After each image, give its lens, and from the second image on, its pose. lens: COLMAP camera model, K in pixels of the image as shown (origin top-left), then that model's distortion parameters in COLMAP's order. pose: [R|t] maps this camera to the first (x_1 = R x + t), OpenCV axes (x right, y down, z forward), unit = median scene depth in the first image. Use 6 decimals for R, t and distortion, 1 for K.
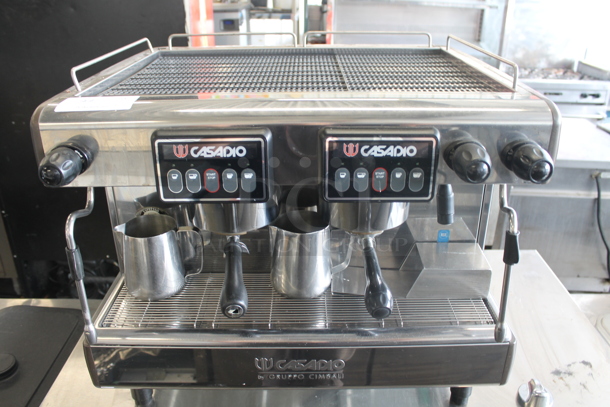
lens RADIAL K [[513.8, 0, 305.0], [0, 513.8, 203.5], [0, 0, 1]] dist [-0.160404, 0.107490]
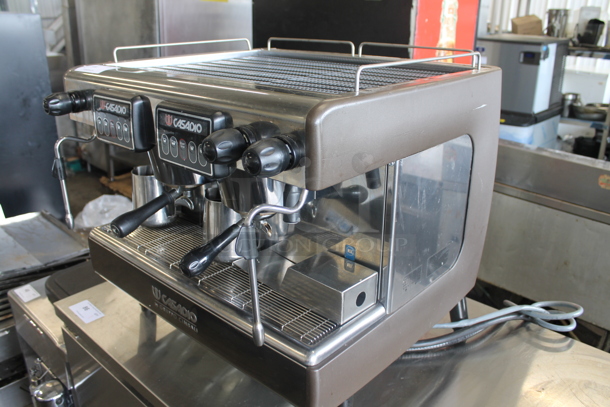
lens RADIAL K [[513.8, 0, 305.0], [0, 513.8, 203.5], [0, 0, 1]] dist [-0.160404, 0.107490]
pose [[0.739749, 0.243229, -0.627384, 0.647245], [-0.280236, 0.959039, 0.041381, -0.031893], [0.611751, 0.145204, 0.777610, 0.169562]]
